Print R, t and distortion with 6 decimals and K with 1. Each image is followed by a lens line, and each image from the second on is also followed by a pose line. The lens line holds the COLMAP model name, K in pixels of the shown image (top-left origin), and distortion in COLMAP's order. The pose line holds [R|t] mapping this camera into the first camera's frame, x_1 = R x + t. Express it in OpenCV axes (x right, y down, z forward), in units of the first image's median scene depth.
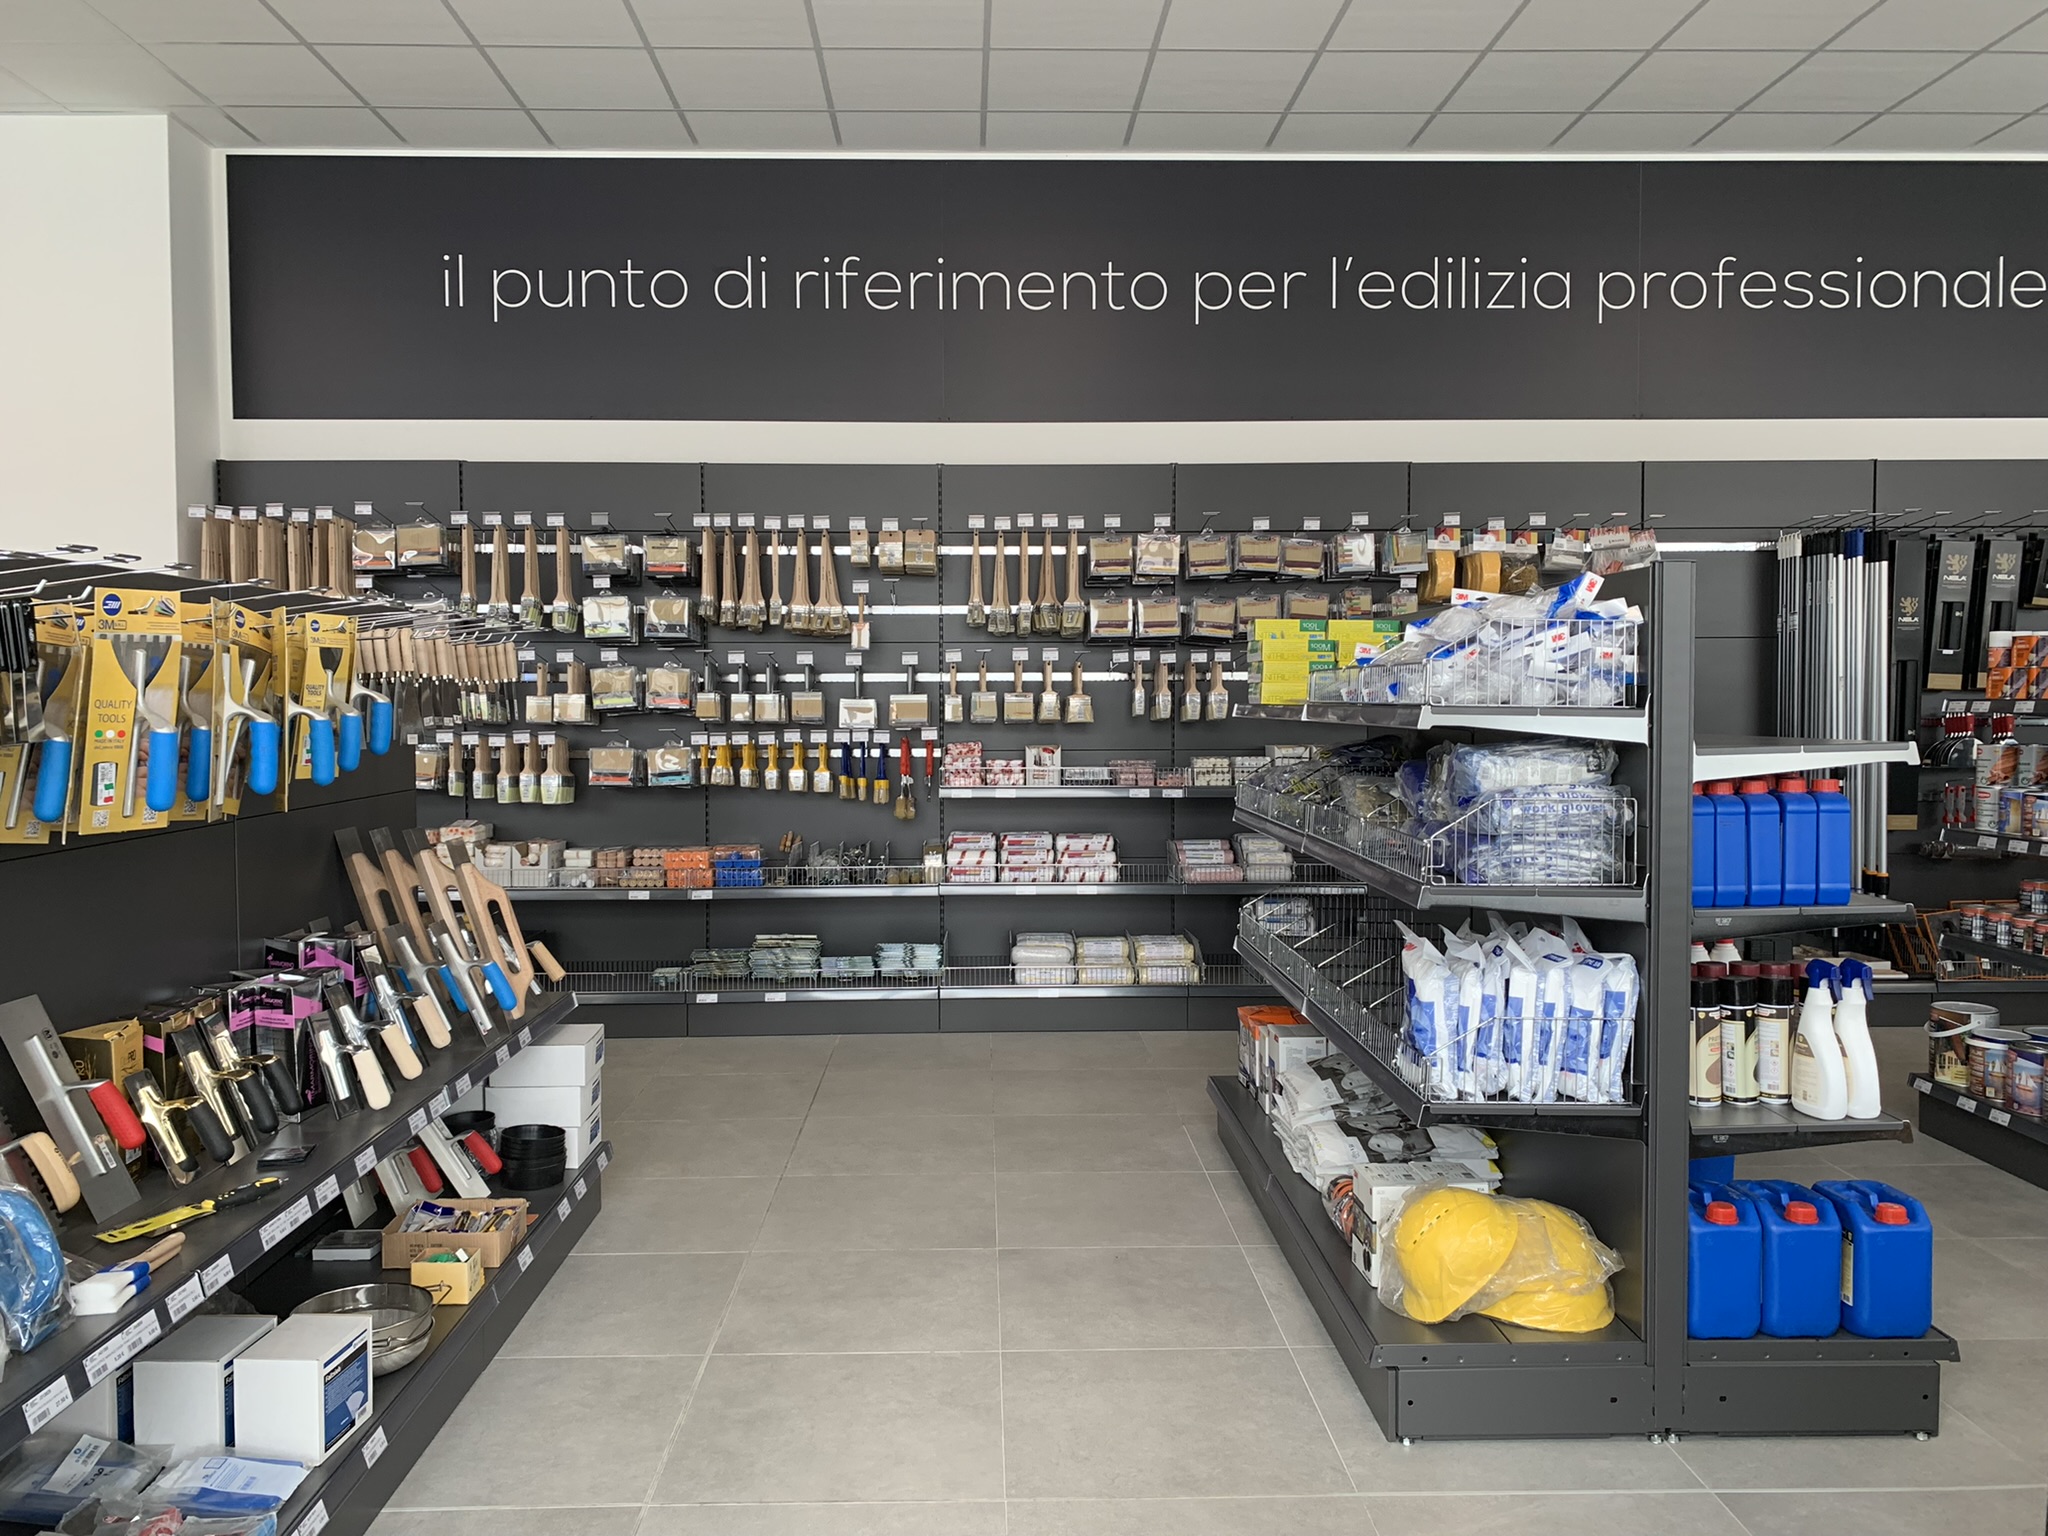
lens RADIAL K [[1572.1, 0, 1005.3], [0, 1572.1, 769.7], [0, 0, 1]] dist [0.005965, 0.004620]
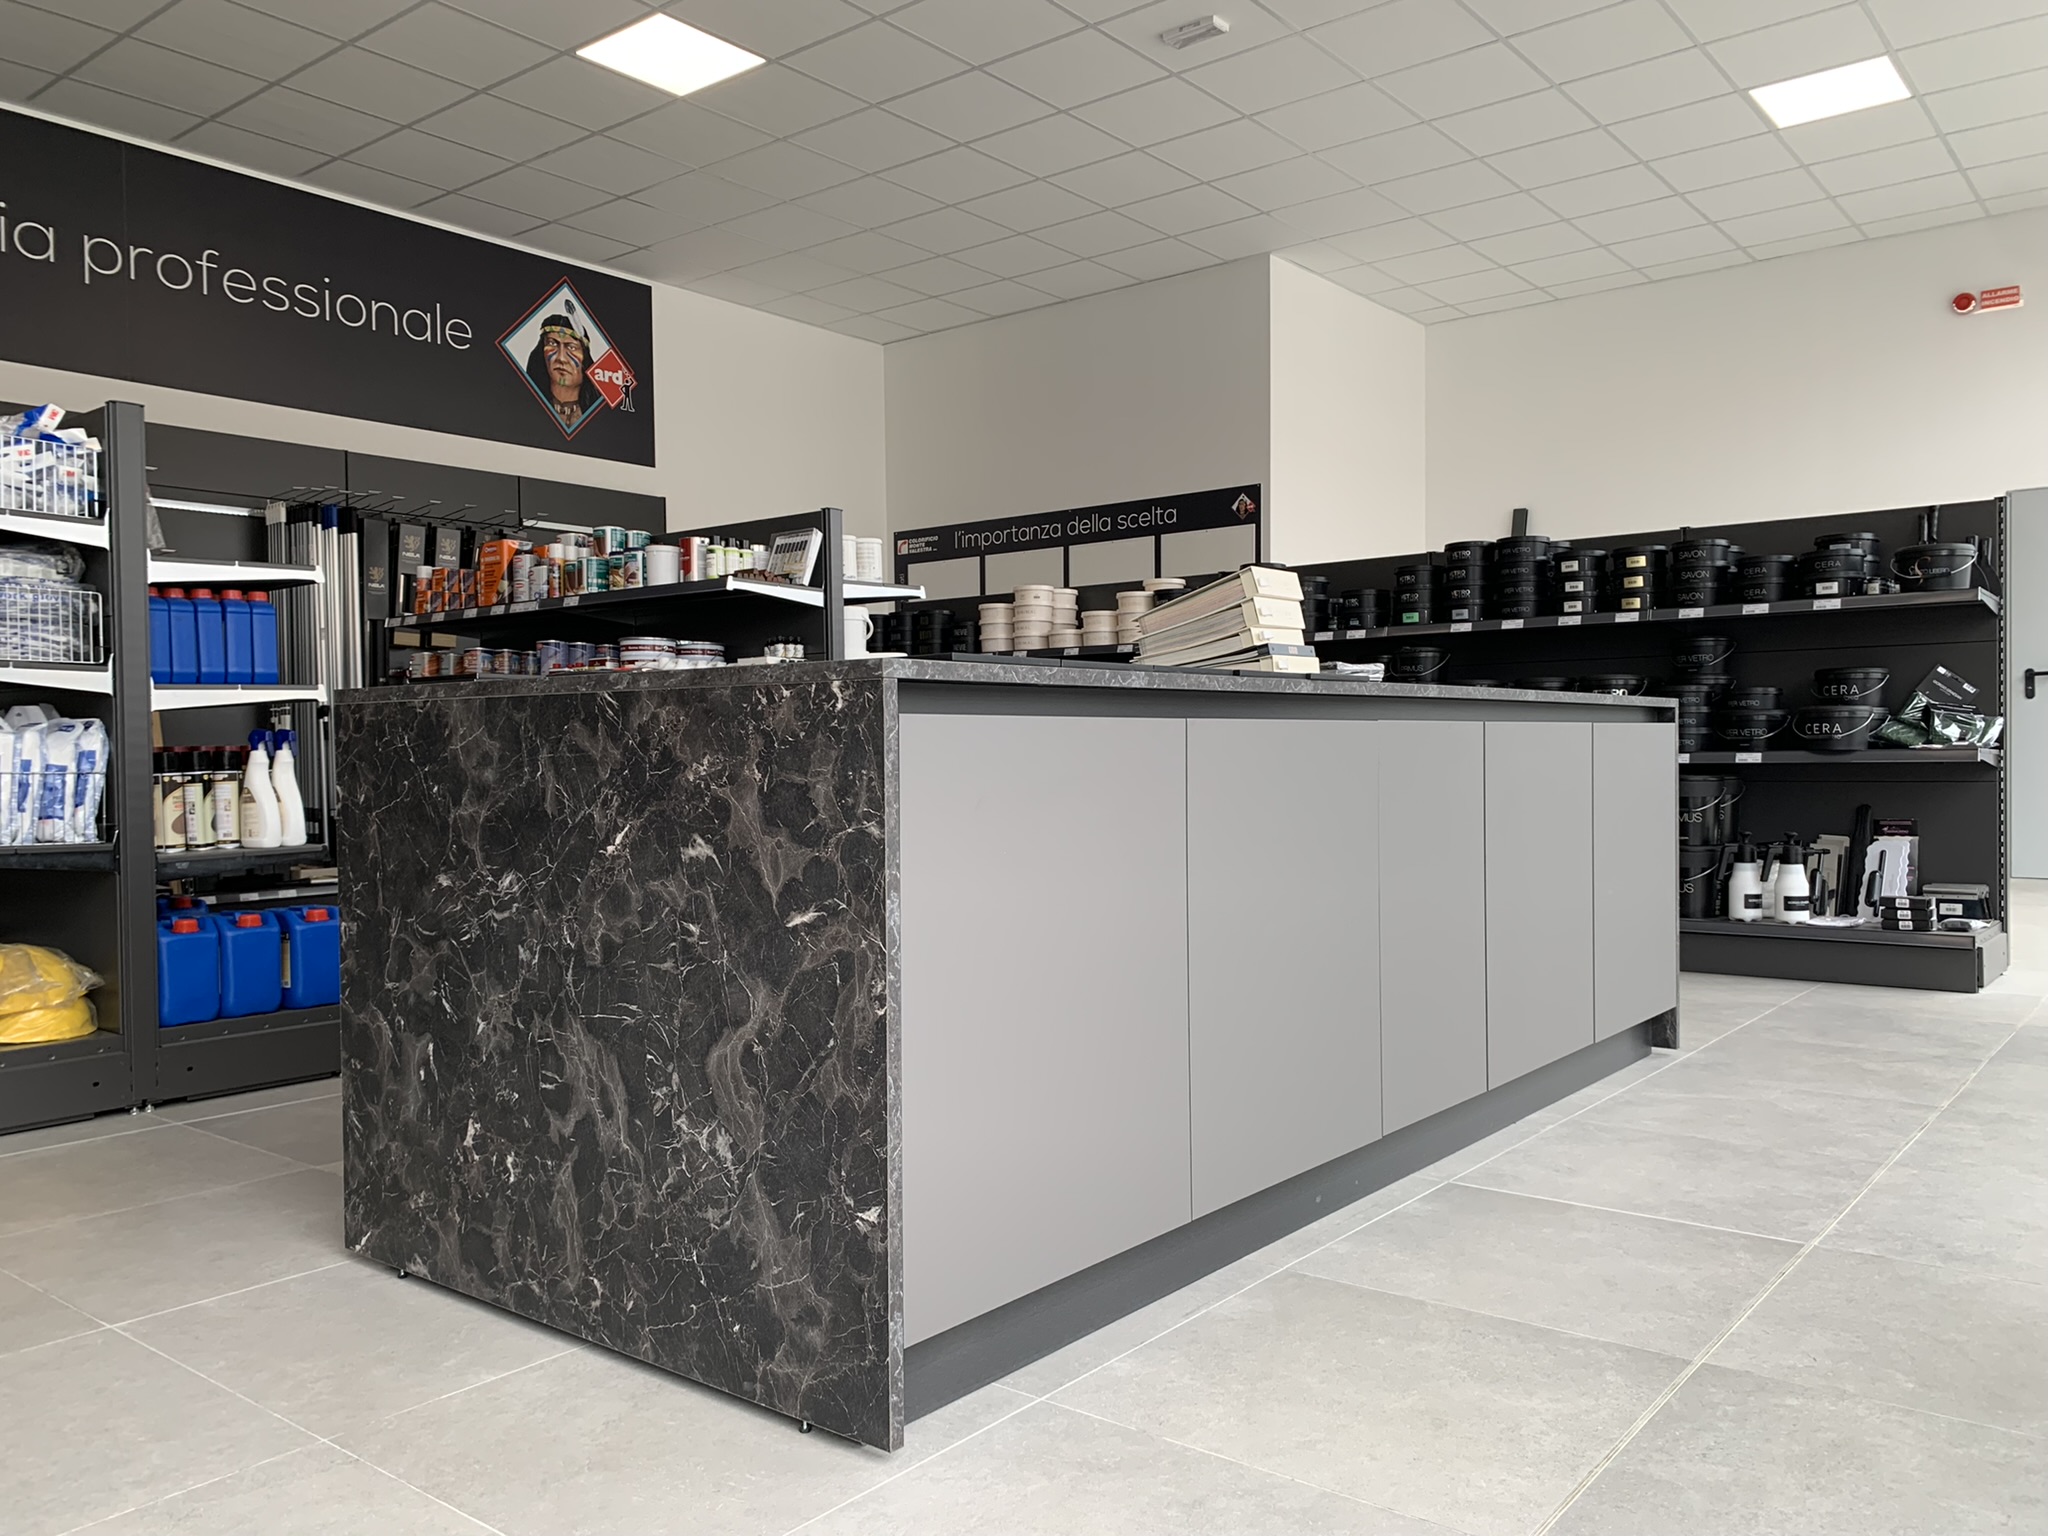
lens RADIAL K [[1572.1, 0, 1005.3], [0, 1572.1, 769.7], [0, 0, 1]] dist [0.005965, 0.004620]
pose [[0.647075, -0.016210, 0.762254, -0.080263], [0.043867, 0.998909, -0.015996, 0.205195], [-0.761163, 0.043789, 0.647081, -0.322194]]
